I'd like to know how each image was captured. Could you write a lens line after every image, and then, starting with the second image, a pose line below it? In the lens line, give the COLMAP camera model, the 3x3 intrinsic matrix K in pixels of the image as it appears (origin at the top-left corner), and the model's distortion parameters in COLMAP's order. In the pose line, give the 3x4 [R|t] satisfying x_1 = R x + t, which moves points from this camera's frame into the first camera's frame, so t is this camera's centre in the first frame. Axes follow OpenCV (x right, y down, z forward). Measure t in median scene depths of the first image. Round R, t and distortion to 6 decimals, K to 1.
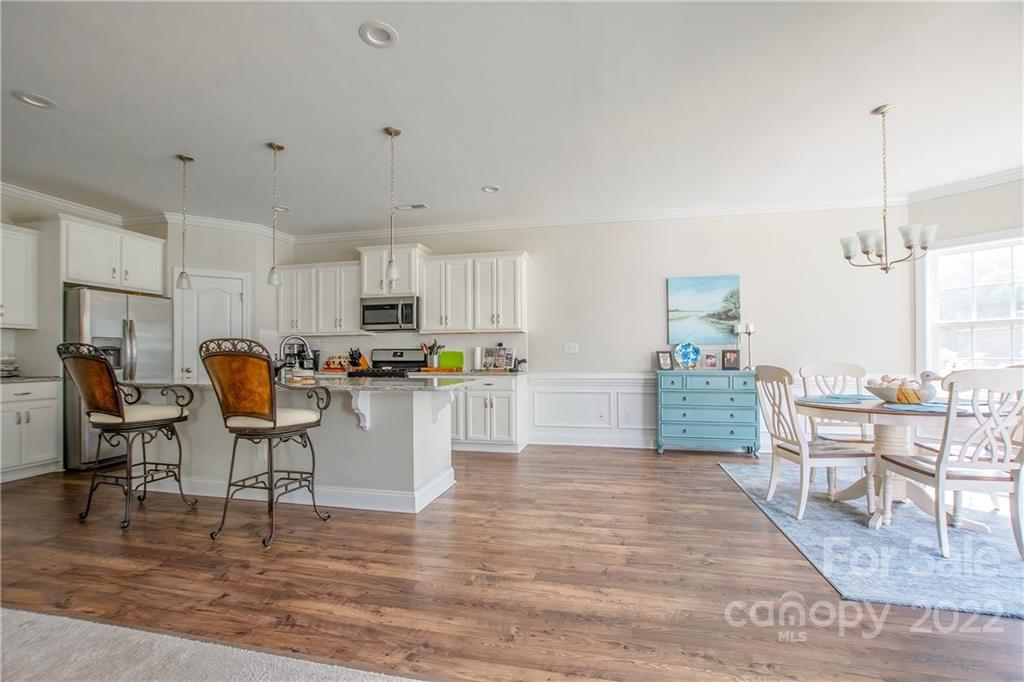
lens RADIAL K [[452.2, 0, 511.4], [0, 452.2, 350.8], [0, 0, 1]] dist [-0.014157, 0.001515]
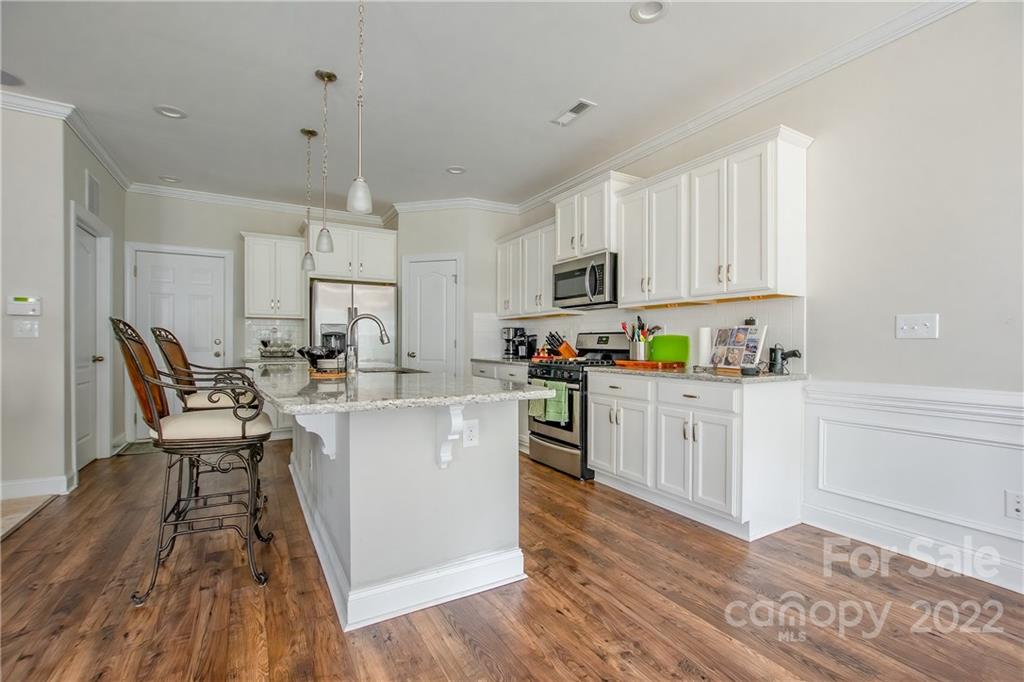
lens RADIAL K [[452.2, 0, 513.6], [0, 452.2, 345.1], [0, 0, 1]] dist [-0.014157, 0.001515]
pose [[0.682294, 0.010390, -0.731004, 0.180456], [0.001828, 0.999872, 0.015918, 0.004617], [0.731076, -0.012197, 0.682187, 0.445304]]
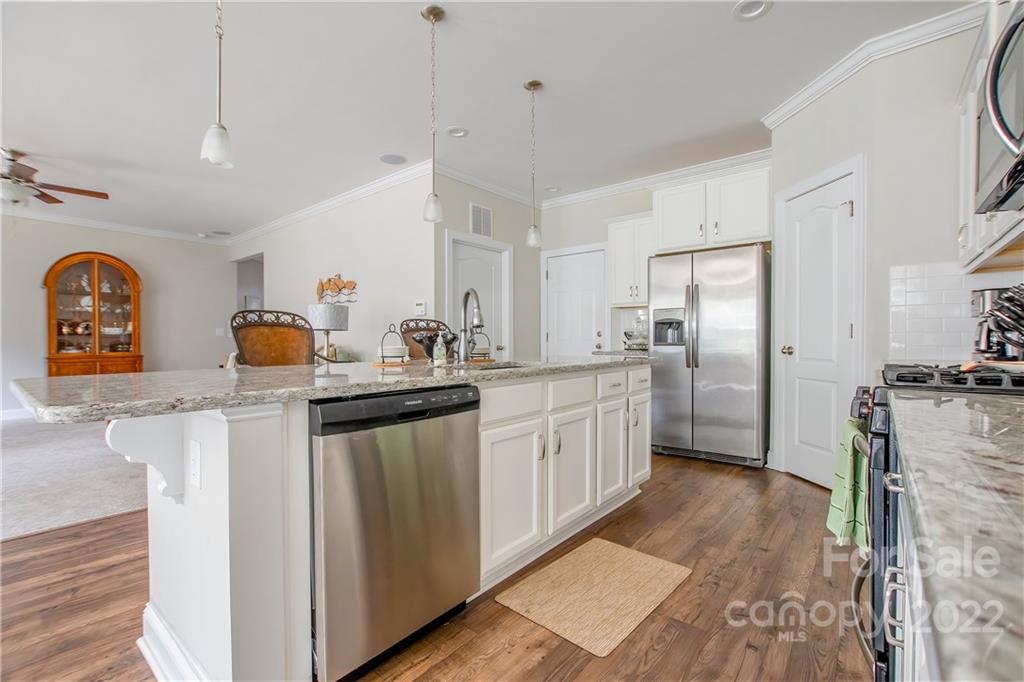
lens RADIAL K [[452.2, 0, 515.1], [0, 452.2, 344.4], [0, 0, 1]] dist [-0.014157, 0.001515]
pose [[-0.454366, 0.016413, -0.890664, 0.015629], [0.013404, 0.999843, 0.011588, 0.020529], [0.890714, -0.006673, -0.454515, 0.903223]]
